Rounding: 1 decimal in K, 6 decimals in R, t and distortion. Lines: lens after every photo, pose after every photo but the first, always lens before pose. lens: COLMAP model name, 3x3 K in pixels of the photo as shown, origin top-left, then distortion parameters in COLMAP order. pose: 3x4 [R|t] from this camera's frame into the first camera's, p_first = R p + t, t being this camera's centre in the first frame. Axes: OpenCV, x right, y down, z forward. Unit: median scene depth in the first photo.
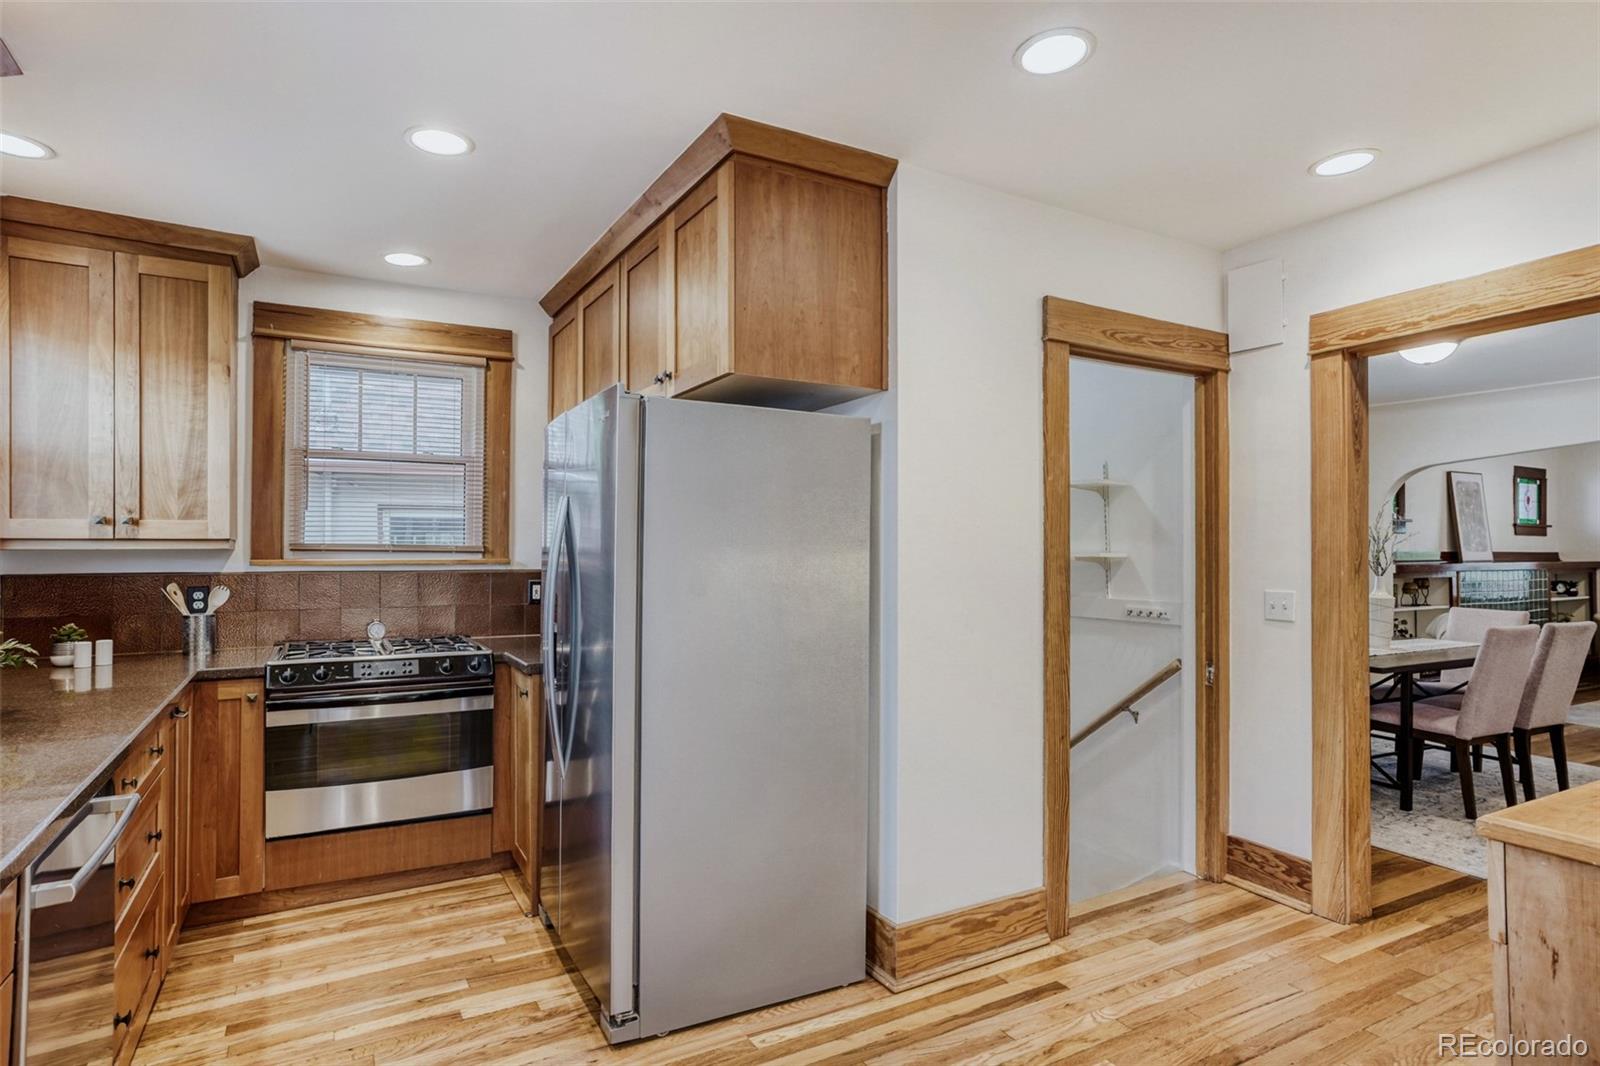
lens RADIAL K [[724.1, 0, 828.0], [0, 724.1, 547.0], [0, 0, 1]] dist [-0.045948, 0.028957]
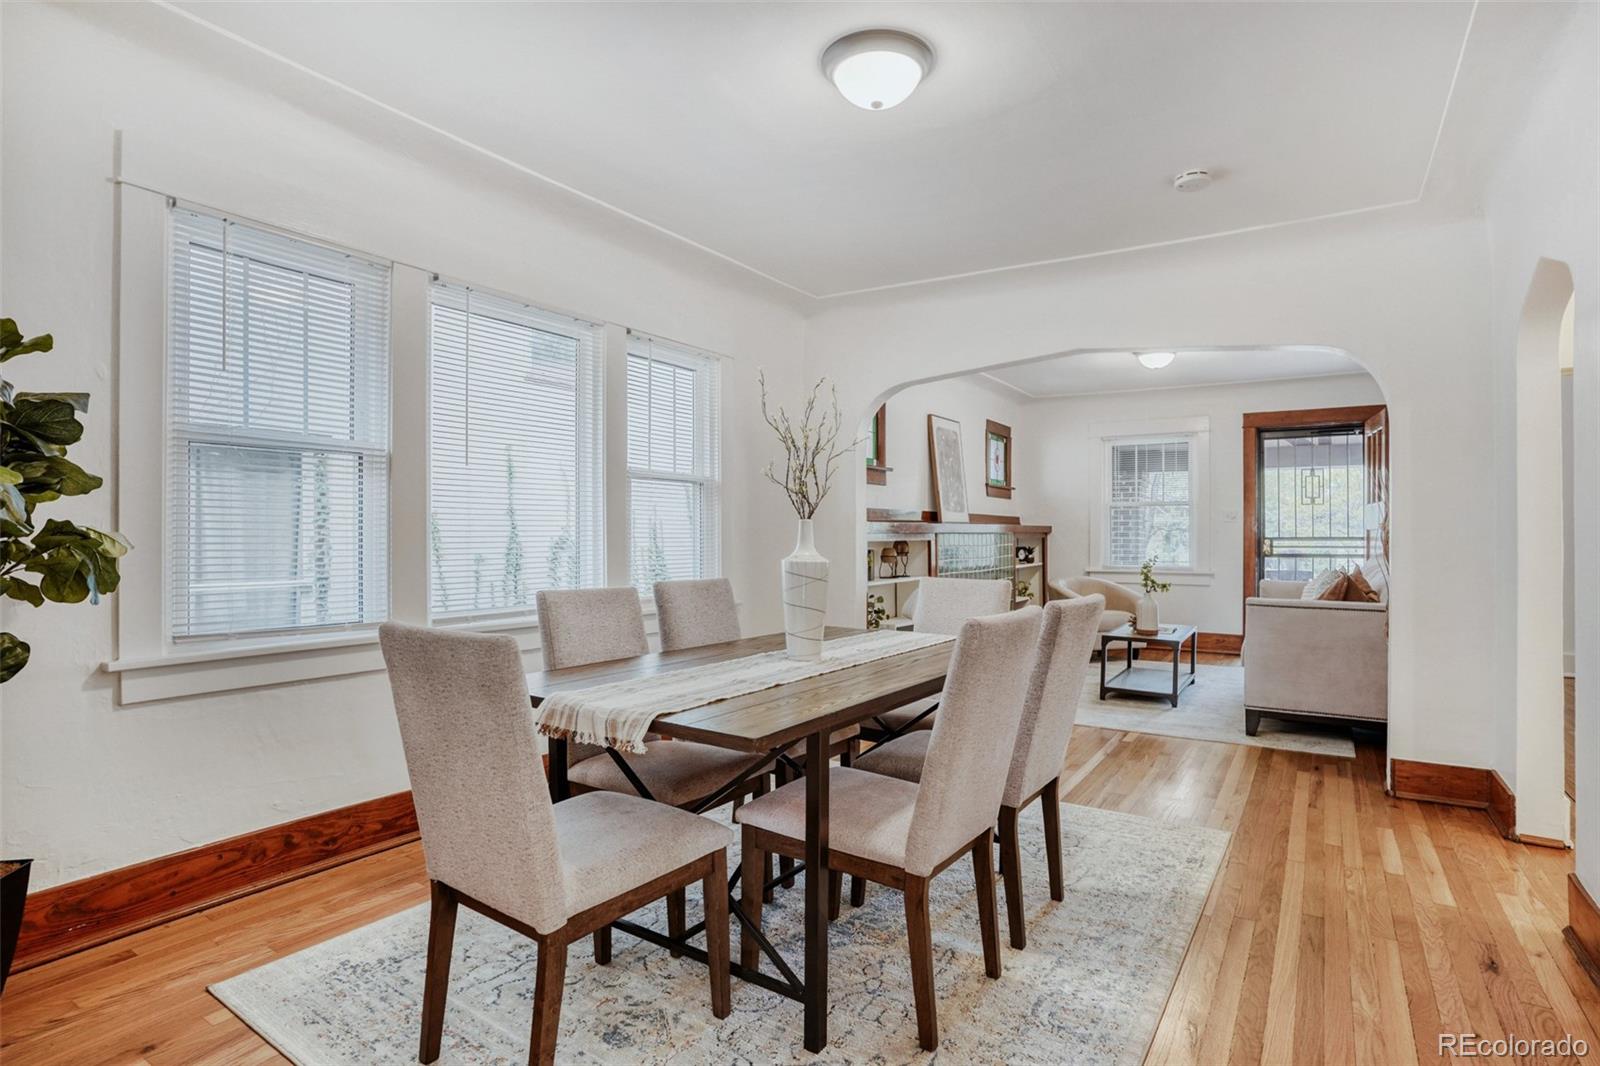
lens RADIAL K [[841.0, 0, 794.8], [0, 841.0, 540.4], [0, 0, 1]] dist [-0.066941, 0.037443]
pose [[0.853657, -0.006141, 0.520799, 0.227906], [-0.002809, 0.999862, 0.016394, 0.024365], [-0.520827, -0.015458, 0.853522, 0.244433]]
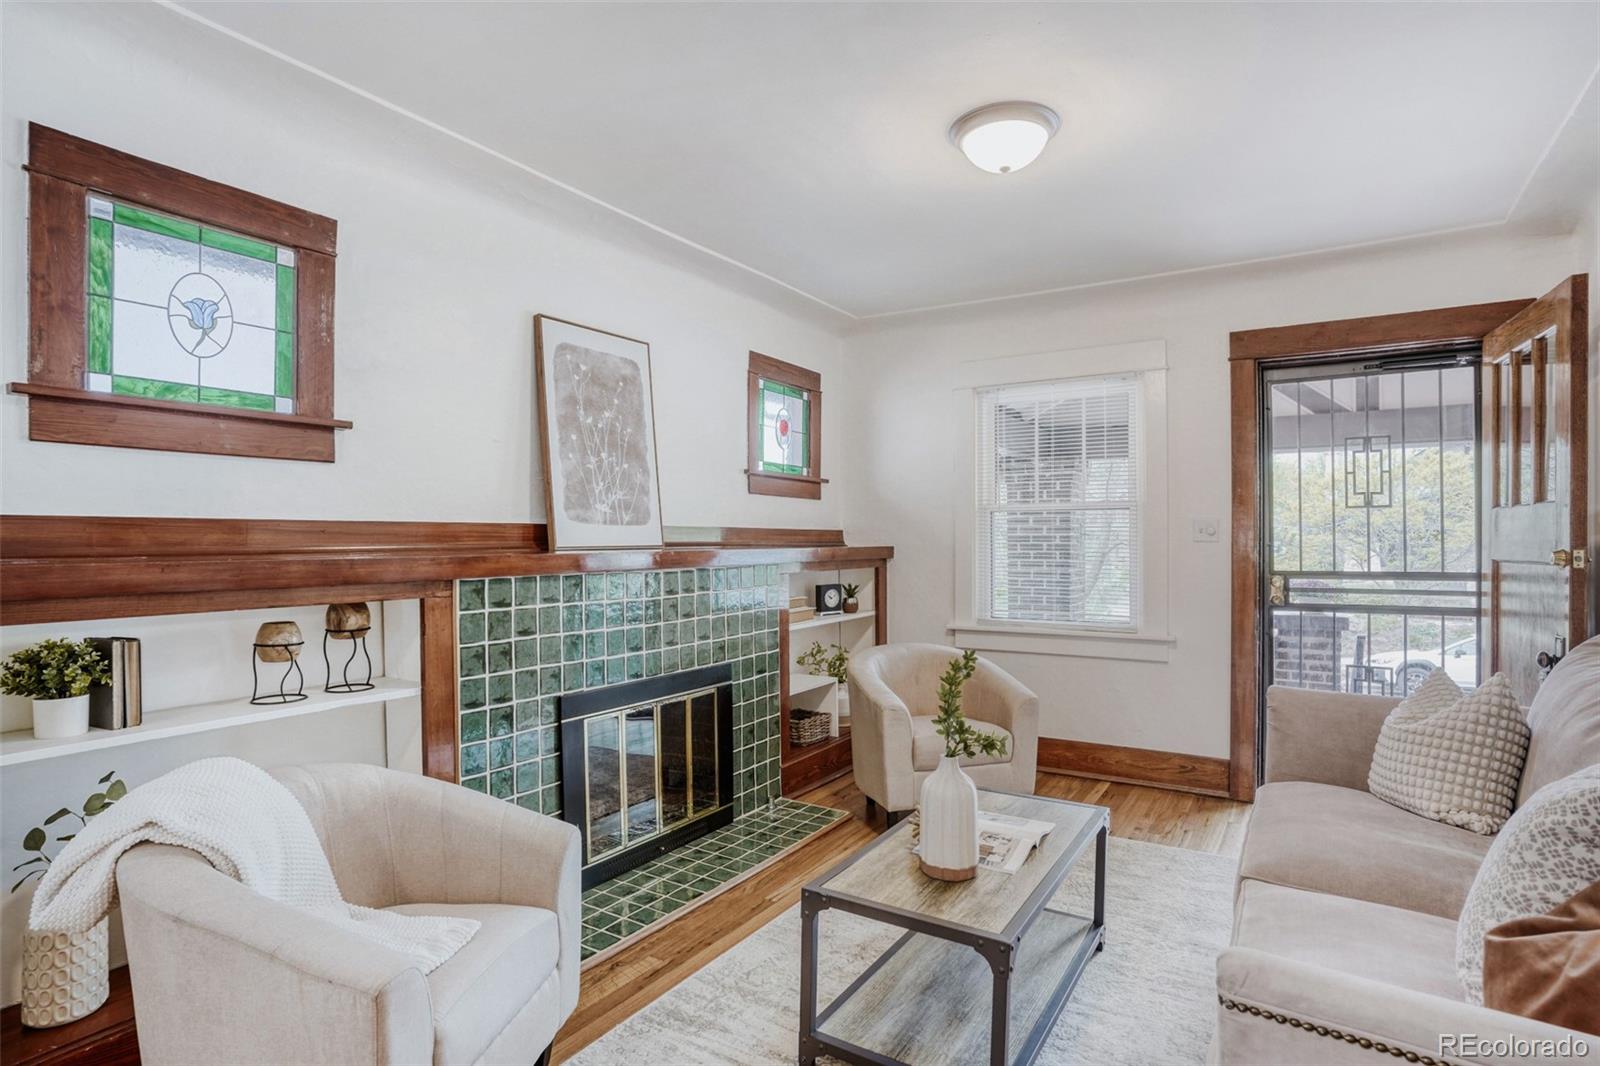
lens RADIAL K [[841.0, 0, 794.8], [0, 841.0, 540.4], [0, 0, 1]] dist [-0.066941, 0.037443]
pose [[0.863127, -0.000085, 0.504987, 0.760880], [-0.003282, 0.999978, 0.005777, 0.013096], [-0.504977, -0.006644, 0.863107, 0.531637]]
